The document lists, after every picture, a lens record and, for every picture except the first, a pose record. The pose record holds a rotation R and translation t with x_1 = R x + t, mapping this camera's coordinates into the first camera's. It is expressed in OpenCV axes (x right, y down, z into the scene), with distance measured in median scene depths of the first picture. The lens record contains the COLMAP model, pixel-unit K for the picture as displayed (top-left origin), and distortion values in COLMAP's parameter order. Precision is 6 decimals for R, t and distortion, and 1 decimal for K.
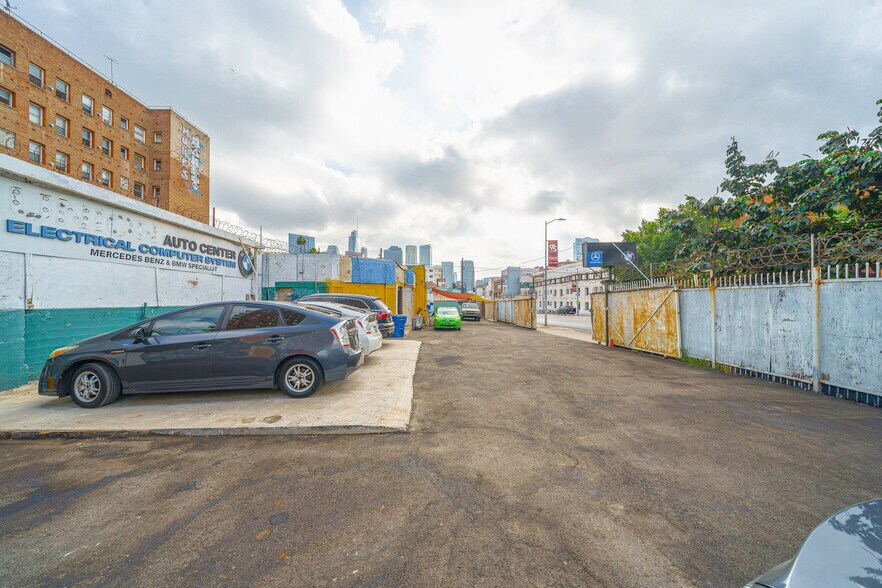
lens RADIAL K [[301.9, 0, 435.3], [0, 301.9, 291.0], [0, 0, 1]] dist [-0.004178, 0.000484]
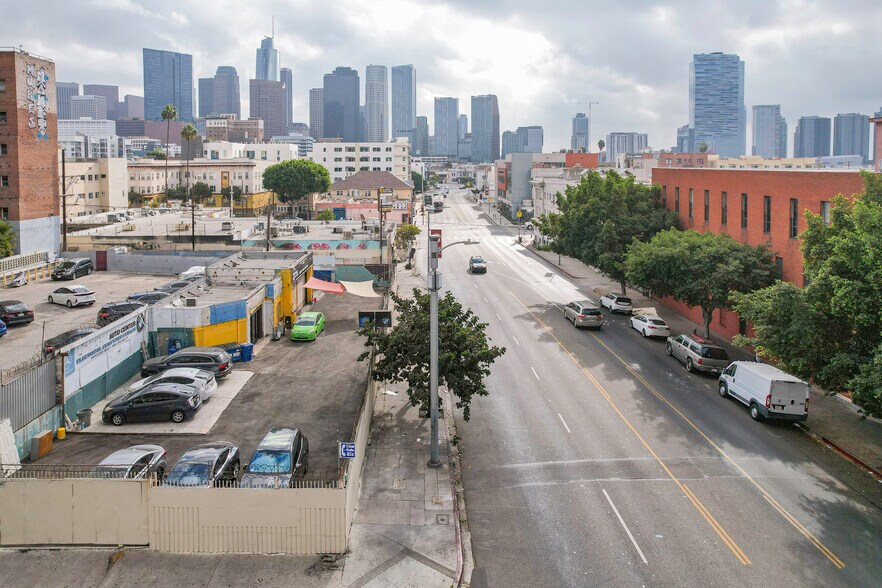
lens RADIAL K [[587.9, 0, 407.7], [0, 587.9, 189.9], [0, 0, 1]] dist [-0.020784, 0.002849]
pose [[0.999426, -0.003587, -0.033692, 0.675774], [0.005930, 0.997549, 0.069720, -0.777969], [0.033359, -0.069879, 0.996998, -1.513532]]
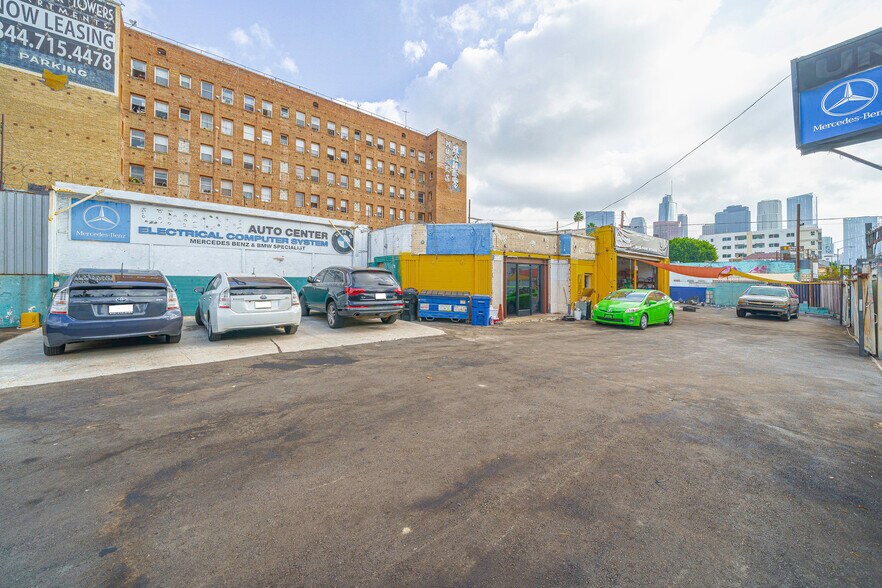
lens RADIAL K [[305.0, 0, 437.7], [0, 305.0, 271.5], [0, 0, 1]] dist [-0.006158, 0.000349]
pose [[0.609466, -0.006037, -0.792790, 0.405884], [0.009413, 0.999956, -0.000379, 0.019390], [0.792757, -0.007231, 0.609495, 0.460467]]
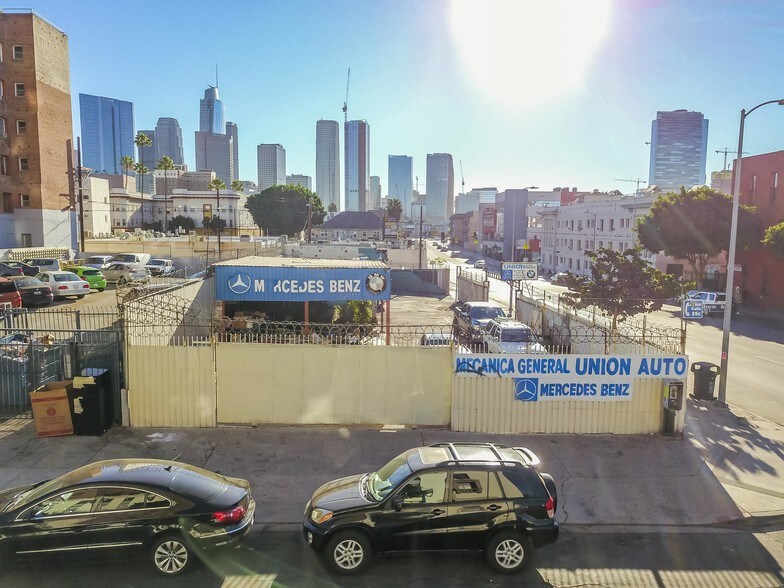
lens RADIAL K [[599.4, 0, 389.7], [0, 599.4, 293.7], [0, 0, 1]] dist [0.007172, -0.011648]
pose [[0.999736, 0.002305, 0.022874, -0.067402], [-0.005382, 0.990777, 0.135395, -0.301203], [-0.022351, -0.135483, 0.990528, -1.400965]]
